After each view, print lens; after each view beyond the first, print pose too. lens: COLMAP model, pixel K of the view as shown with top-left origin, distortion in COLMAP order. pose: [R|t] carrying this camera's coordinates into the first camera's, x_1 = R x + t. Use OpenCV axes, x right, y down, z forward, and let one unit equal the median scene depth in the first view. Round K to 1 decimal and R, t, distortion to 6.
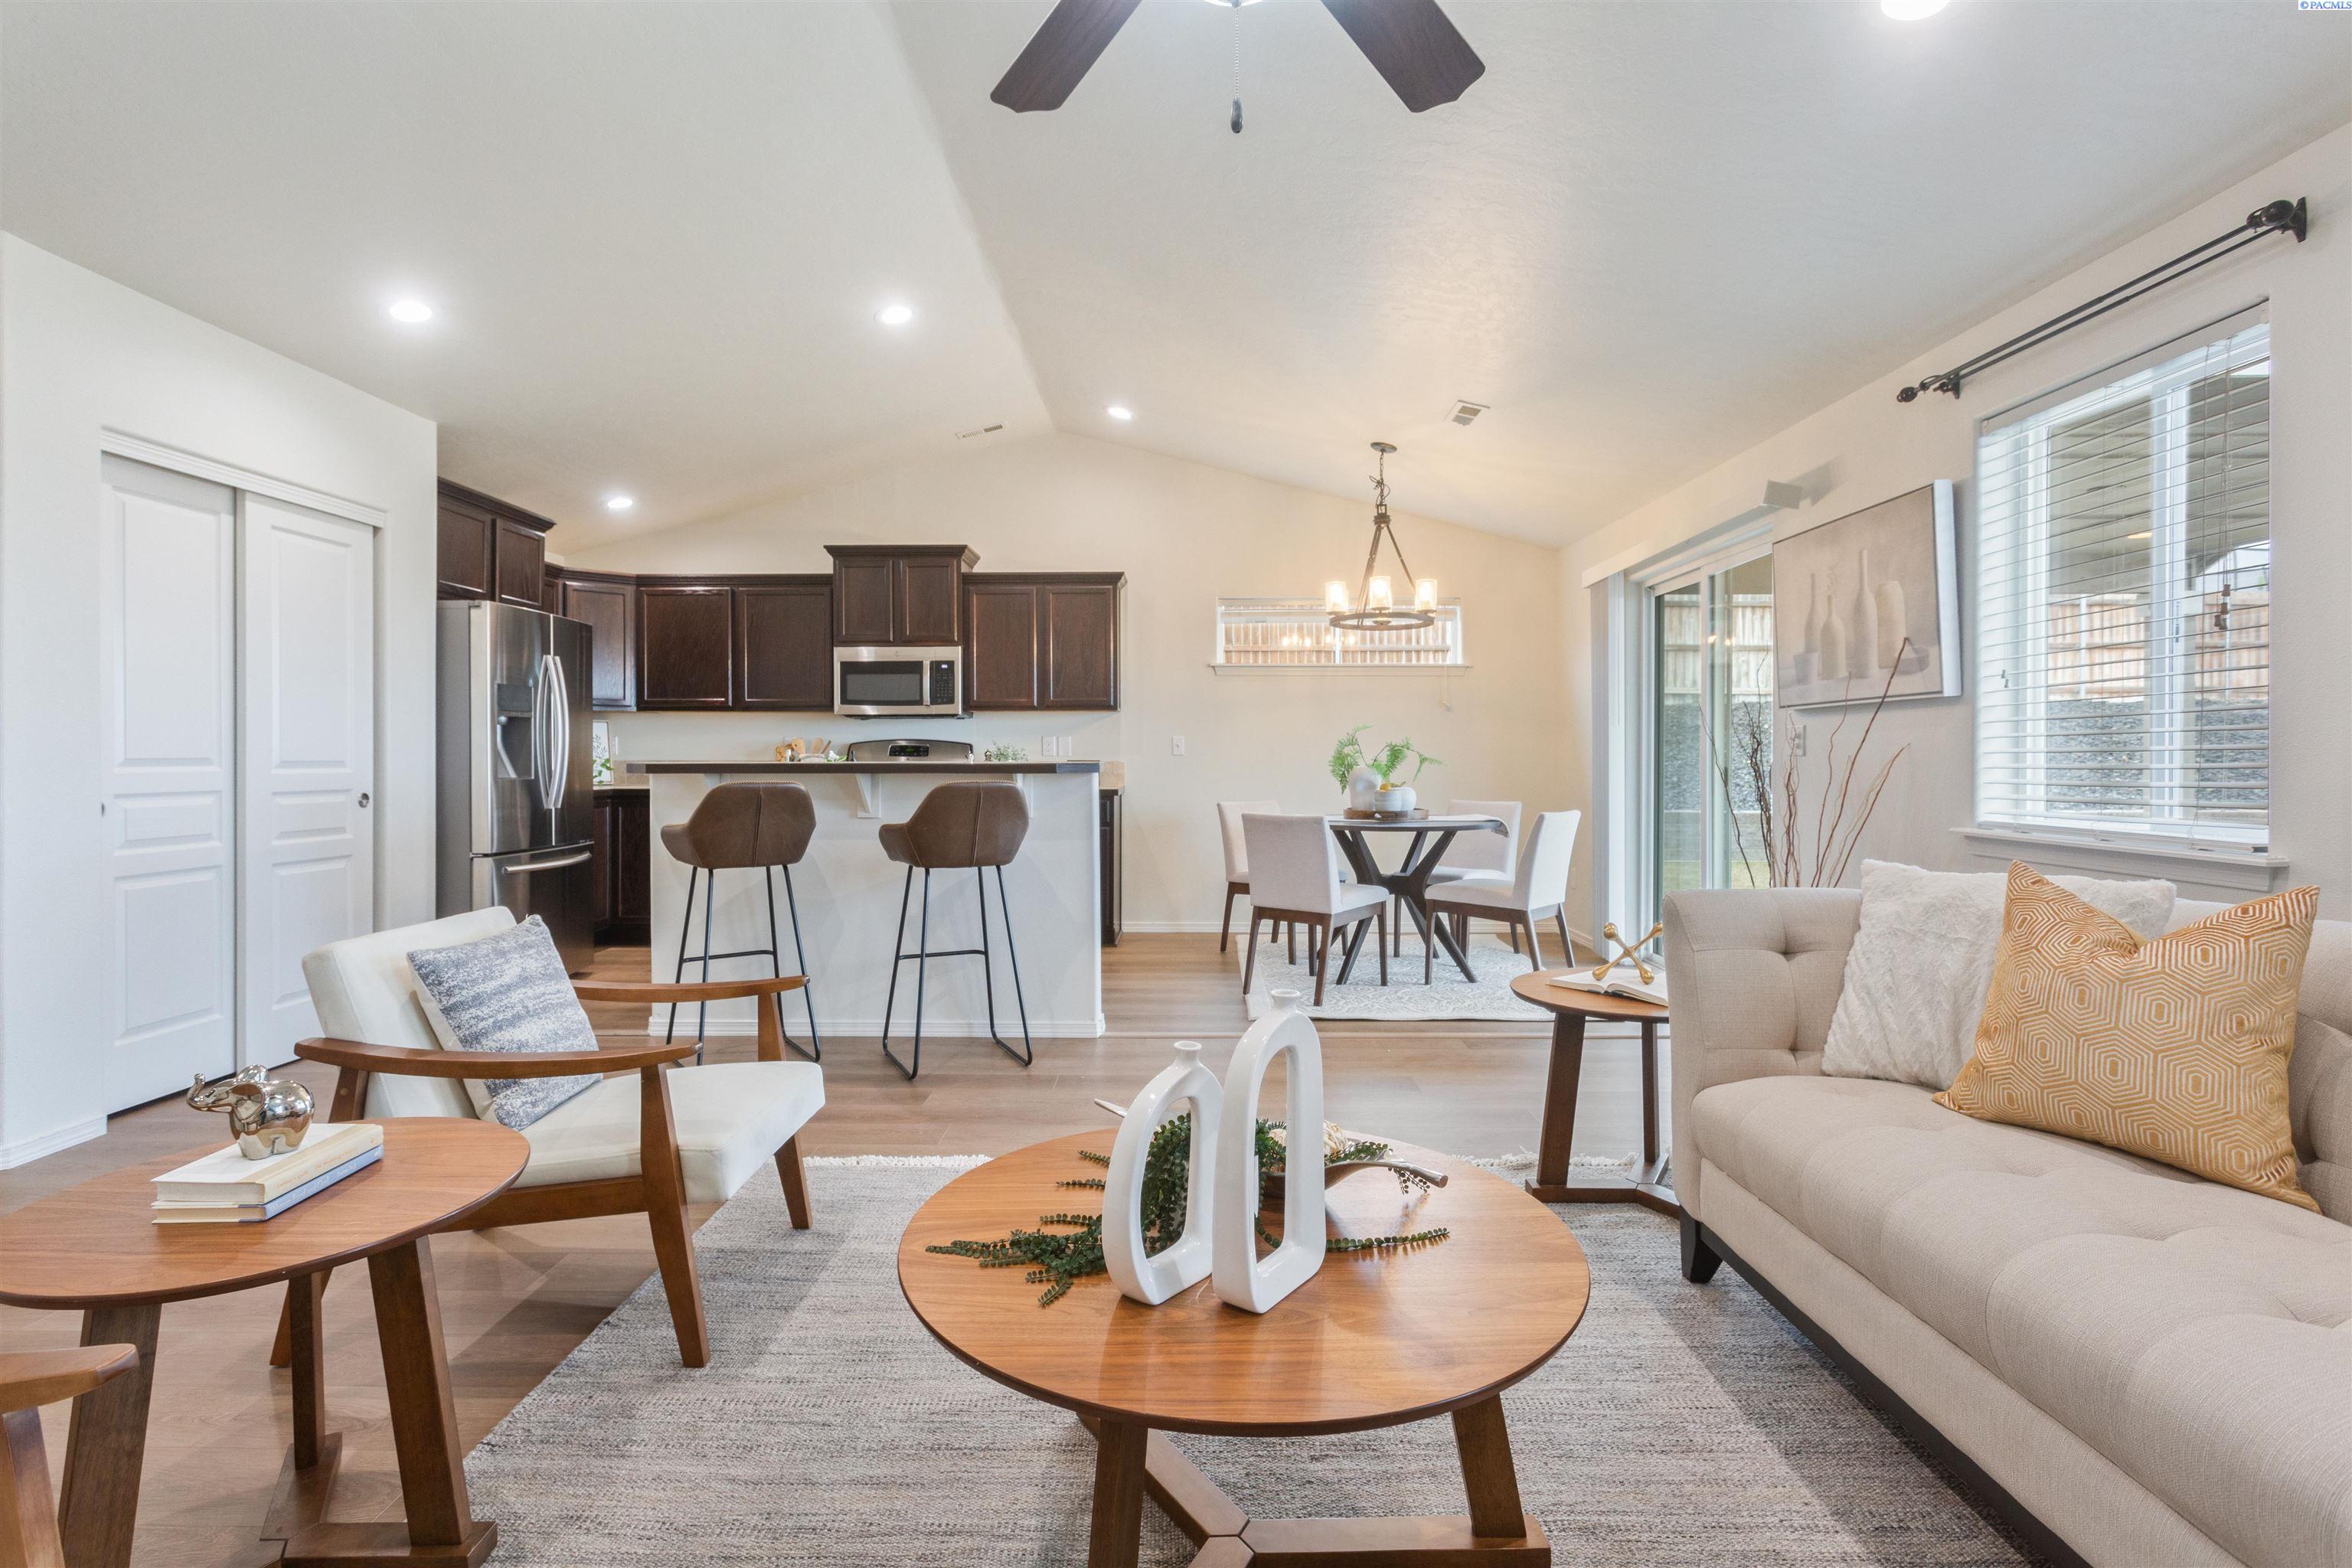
lens RADIAL K [[1125.6, 0, 1169.6], [0, 1125.6, 772.2], [0, 0, 1]] dist [0.004082, 0.001805]
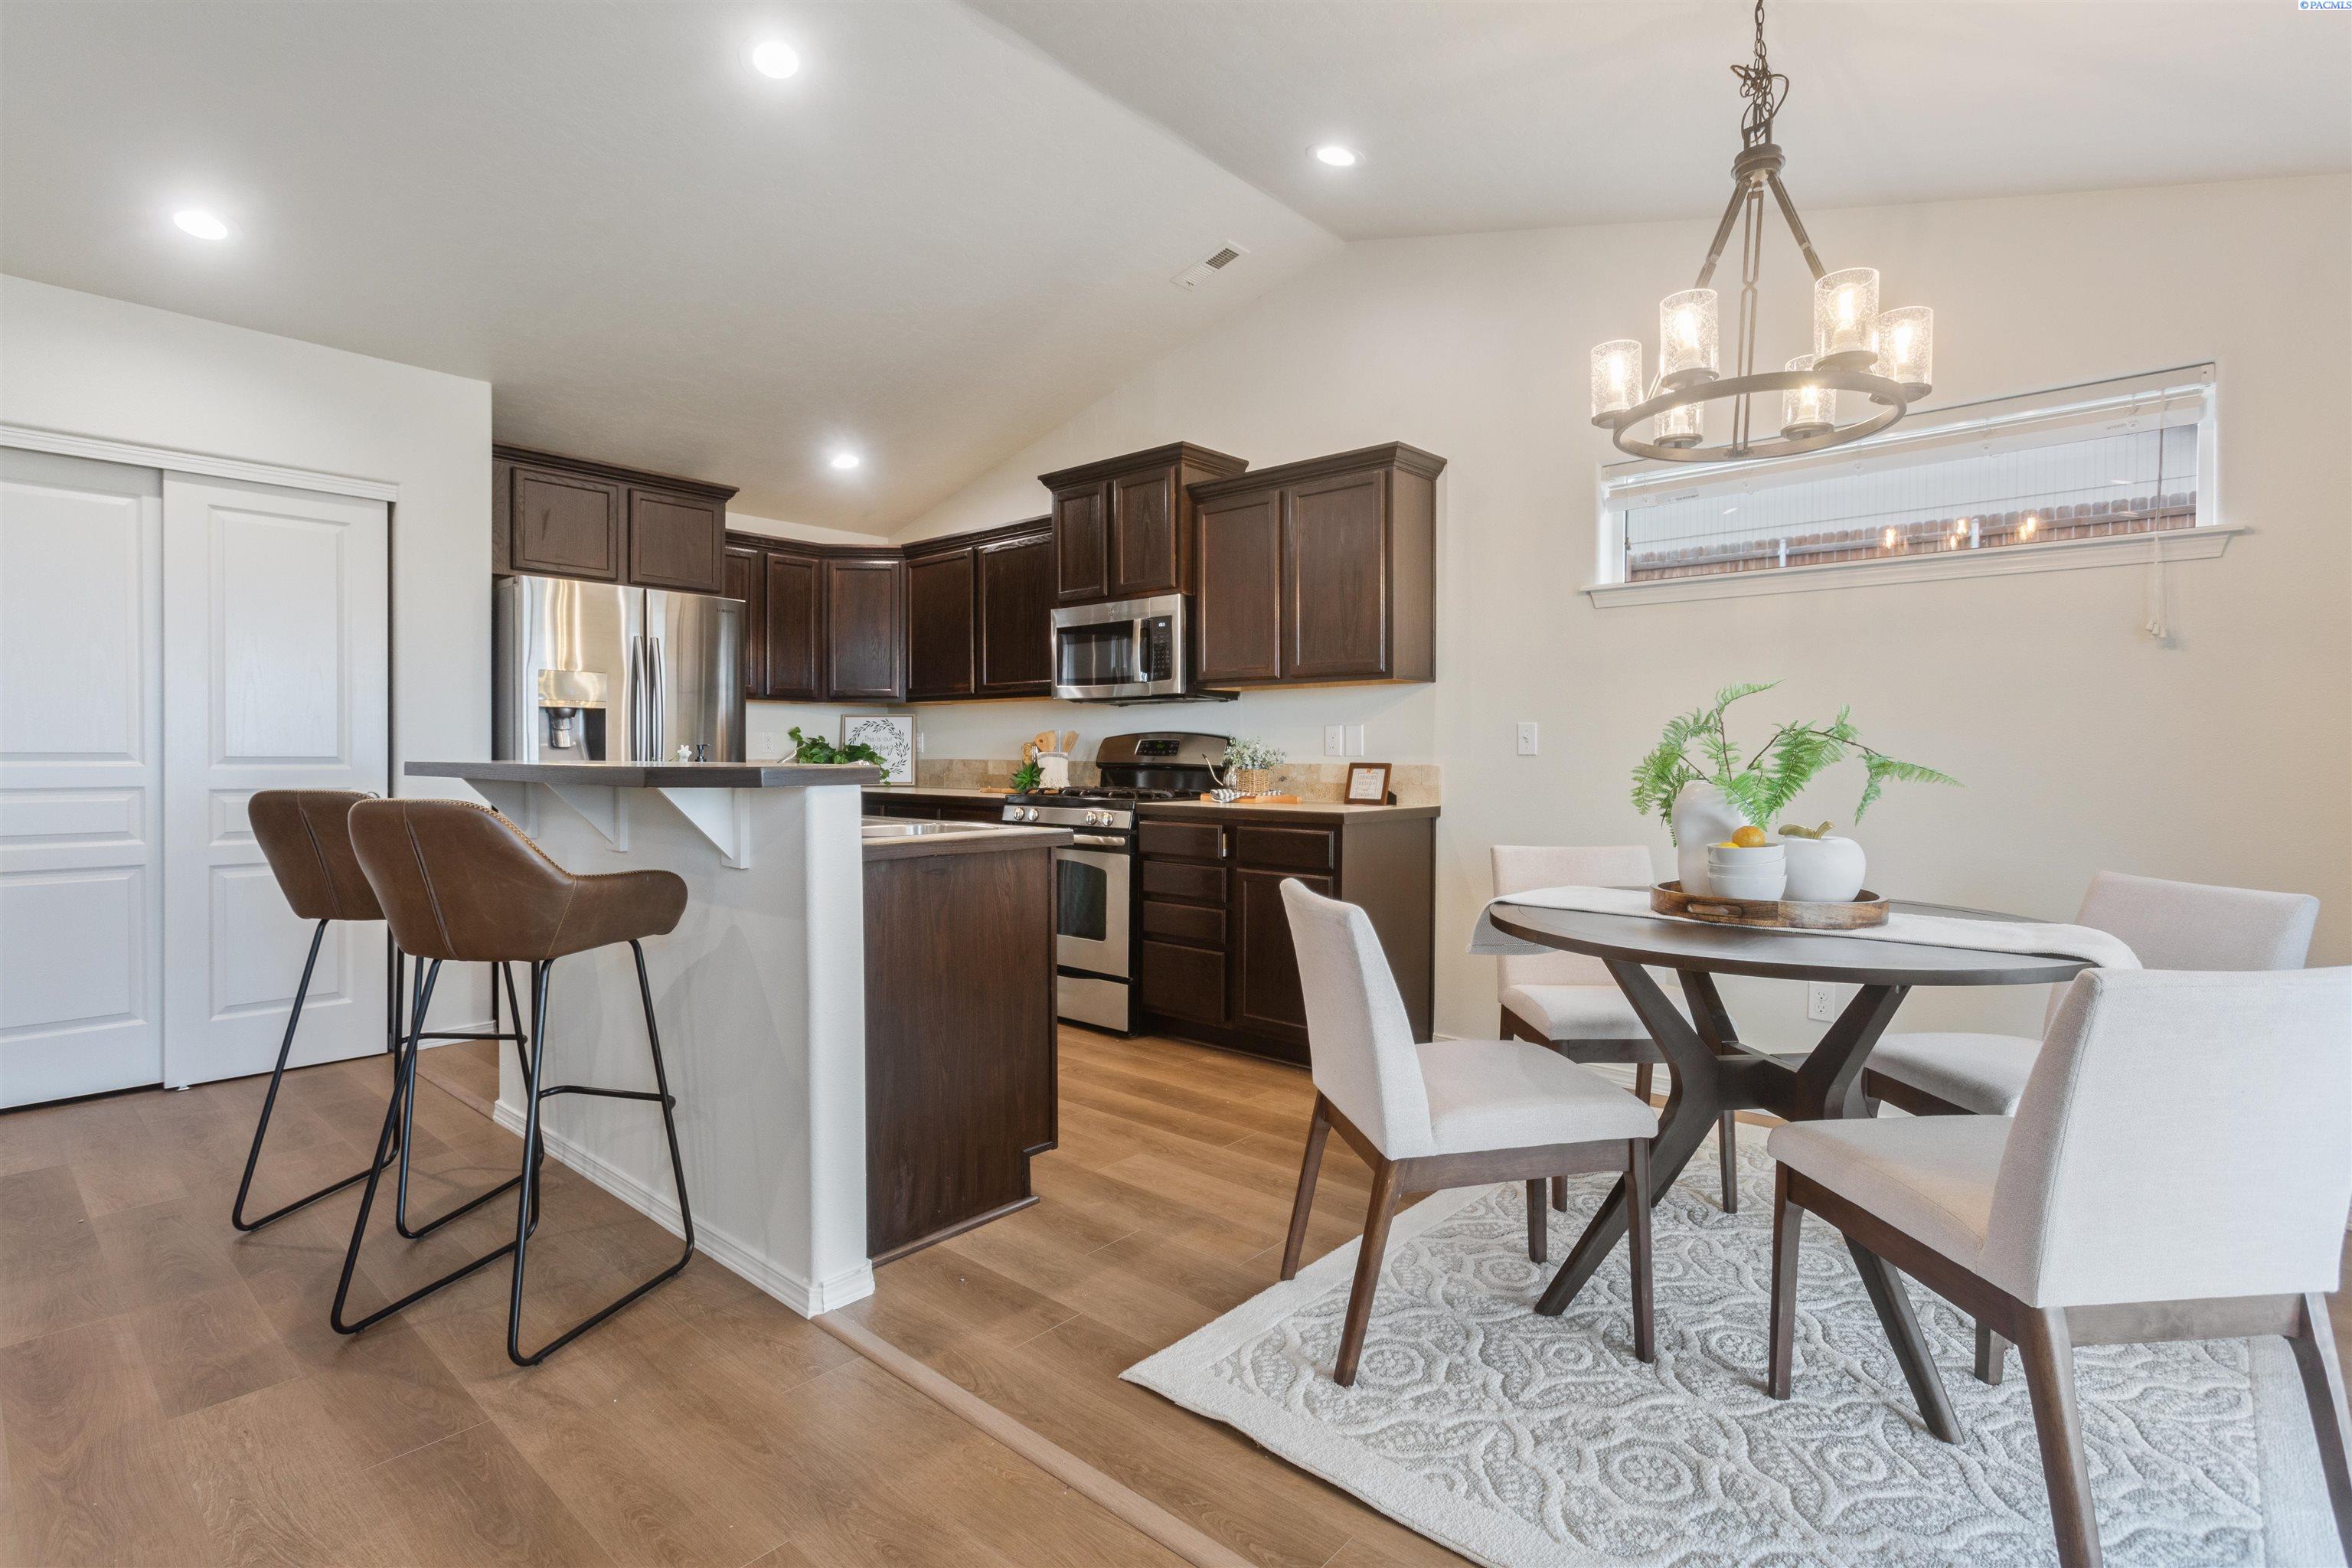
lens RADIAL K [[1125.6, 0, 1175.6], [0, 1125.6, 771.7], [0, 0, 1]] dist [0.004082, 0.001805]
pose [[0.757495, 0.012227, -0.652726, 0.257996], [-0.014084, 0.999898, 0.002385, -0.006287], [0.652689, 0.007386, 0.757590, 0.490139]]
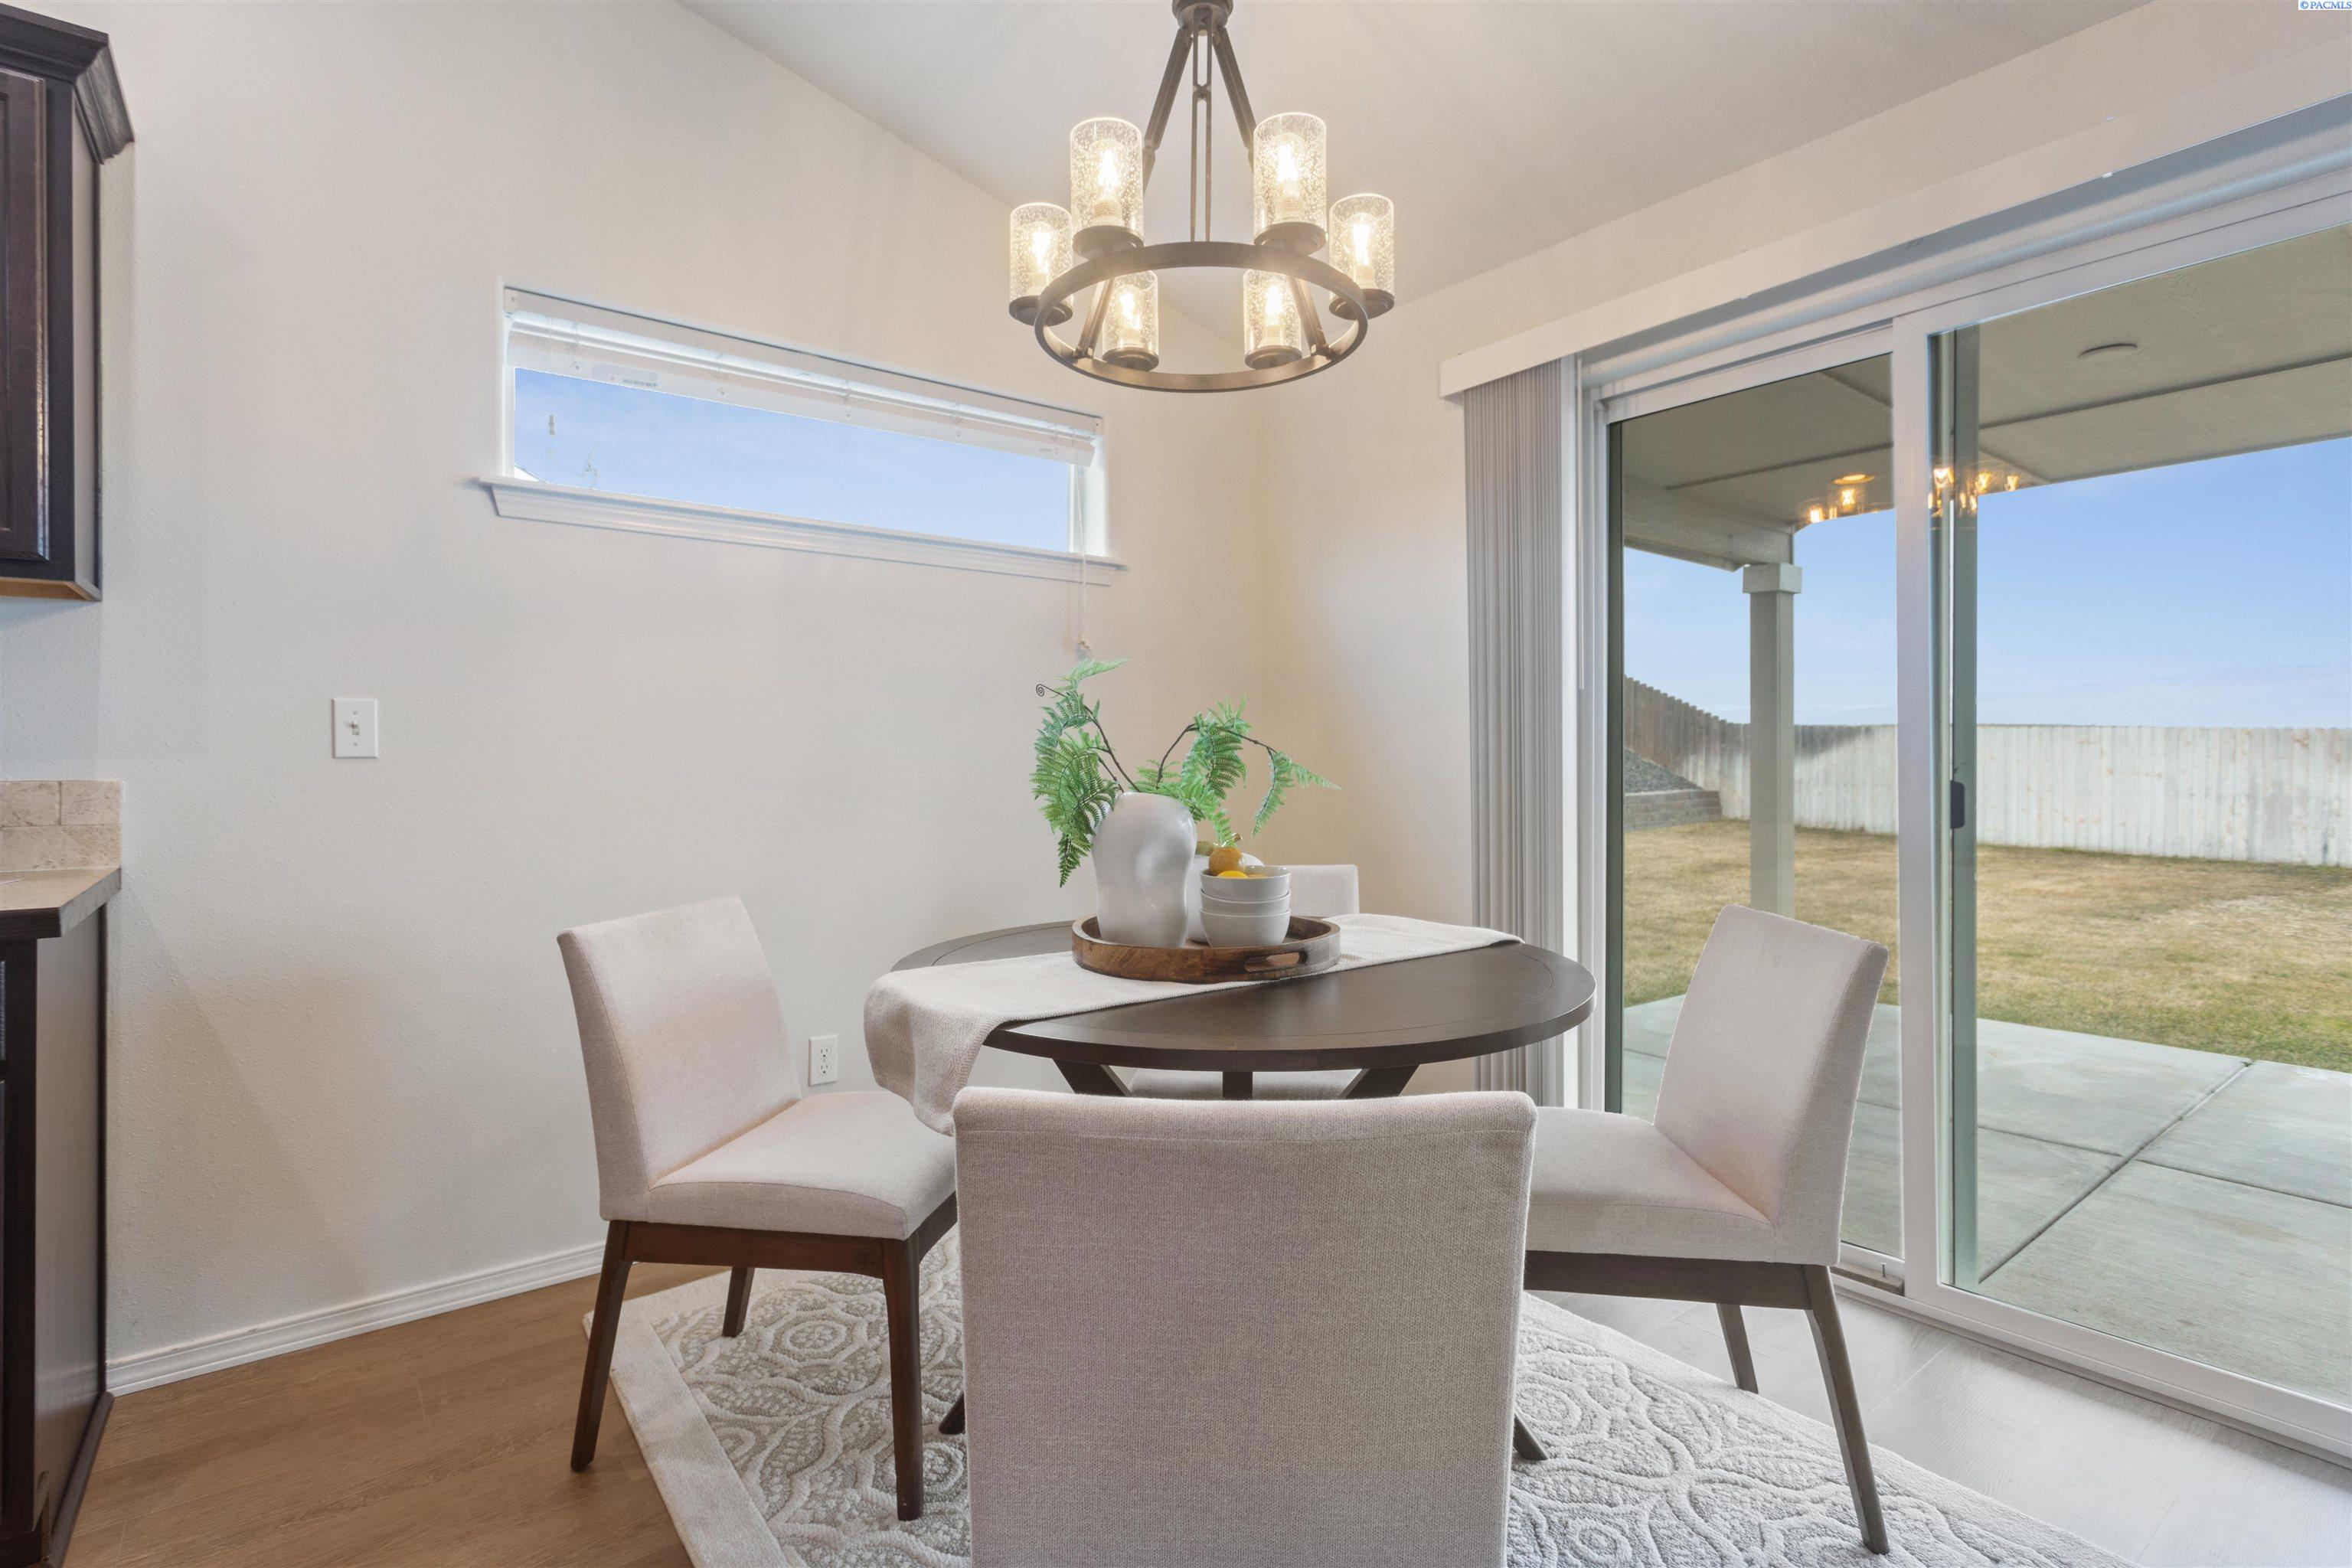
lens RADIAL K [[1125.6, 0, 1166.8], [0, 1125.6, 756.2], [0, 0, 1]] dist [0.004082, 0.001805]
pose [[0.781950, -0.001089, 0.623340, -0.012642], [0.013979, 0.999778, -0.015789, -0.008454], [-0.623184, 0.021059, 0.781792, 0.665756]]
